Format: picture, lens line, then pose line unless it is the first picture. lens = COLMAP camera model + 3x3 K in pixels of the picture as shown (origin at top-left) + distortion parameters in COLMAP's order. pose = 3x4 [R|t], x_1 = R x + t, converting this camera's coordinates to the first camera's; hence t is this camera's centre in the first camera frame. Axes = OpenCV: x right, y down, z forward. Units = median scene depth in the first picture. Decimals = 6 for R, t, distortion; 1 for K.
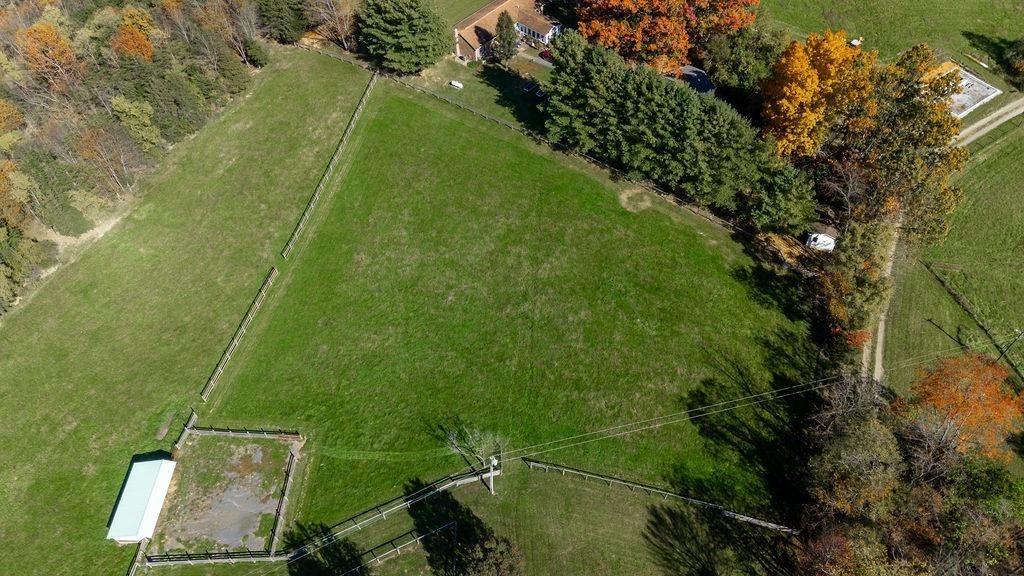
lens RADIAL K [[766.3, 0, 512.0], [0, 766.3, 288.0], [0, 0, 1]] dist [0.006611, -0.002292]
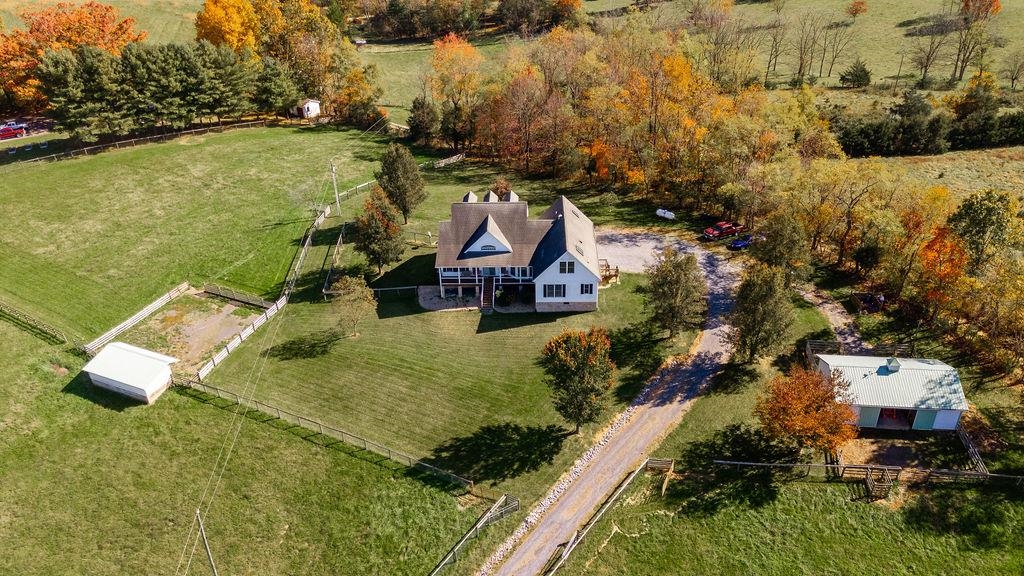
lens RADIAL K [[766.3, 0, 512.0], [0, 766.3, 288.0], [0, 0, 1]] dist [0.006611, -0.002292]
pose [[0.389147, -0.447124, 0.805385, -0.823995], [0.713606, 0.699203, 0.043374, 0.408926], [-0.582521, 0.557848, 0.591163, 0.097825]]
